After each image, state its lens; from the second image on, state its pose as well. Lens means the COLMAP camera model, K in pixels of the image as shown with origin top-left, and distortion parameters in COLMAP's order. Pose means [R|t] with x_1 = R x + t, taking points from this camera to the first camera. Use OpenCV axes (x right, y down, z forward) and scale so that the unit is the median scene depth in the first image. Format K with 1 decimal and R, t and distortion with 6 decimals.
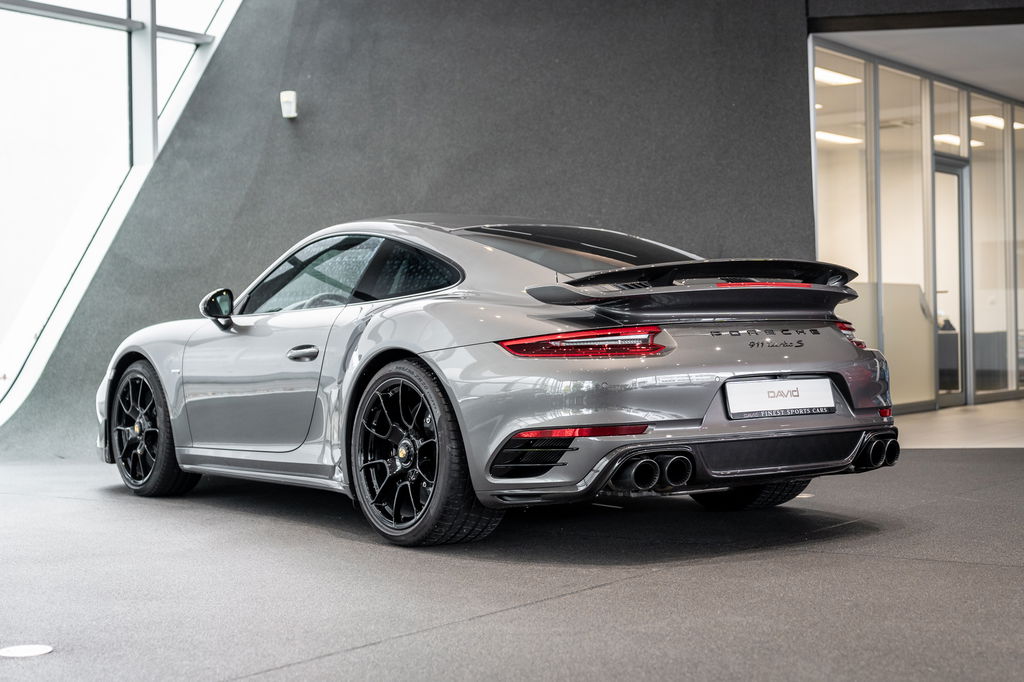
lens RADIAL K [[1552.6, 0, 512.0], [0, 1552.6, 341.0], [0, 0, 1]] dist [0.024948, 0.042160]
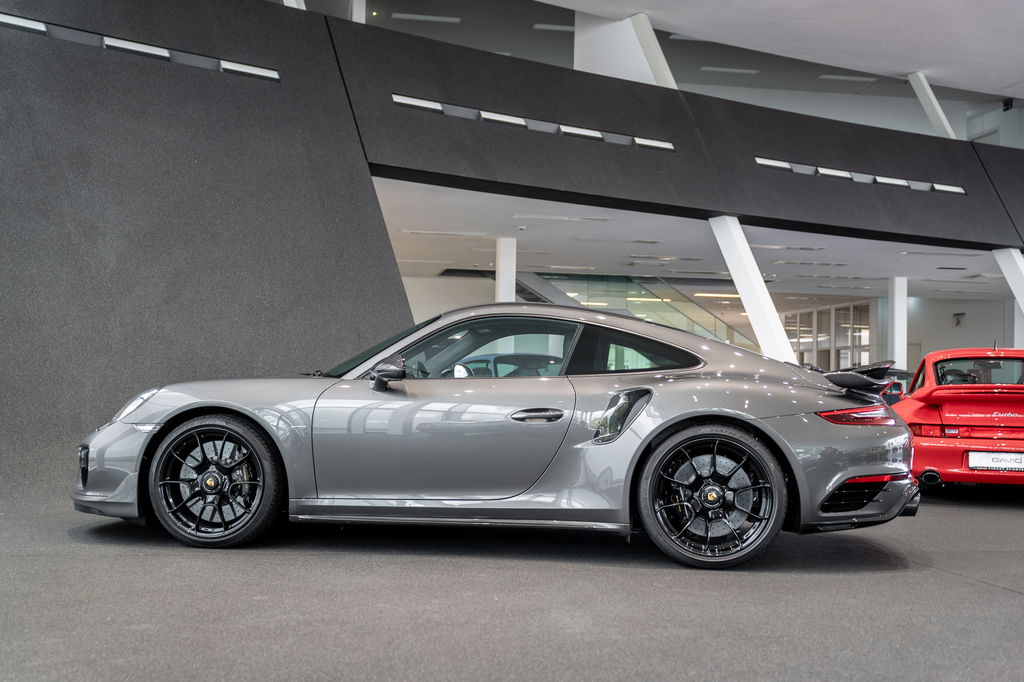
lens RADIAL K [[1175.1, 0, 512.0], [0, 1175.1, 341.0], [0, 0, 1]] dist [0.004939, 0.013959]
pose [[0.711983, 0.062087, 0.699447, -0.782197], [-0.027905, 0.997798, -0.060164, 0.005608], [-0.701642, 0.023318, 0.712148, 0.369103]]
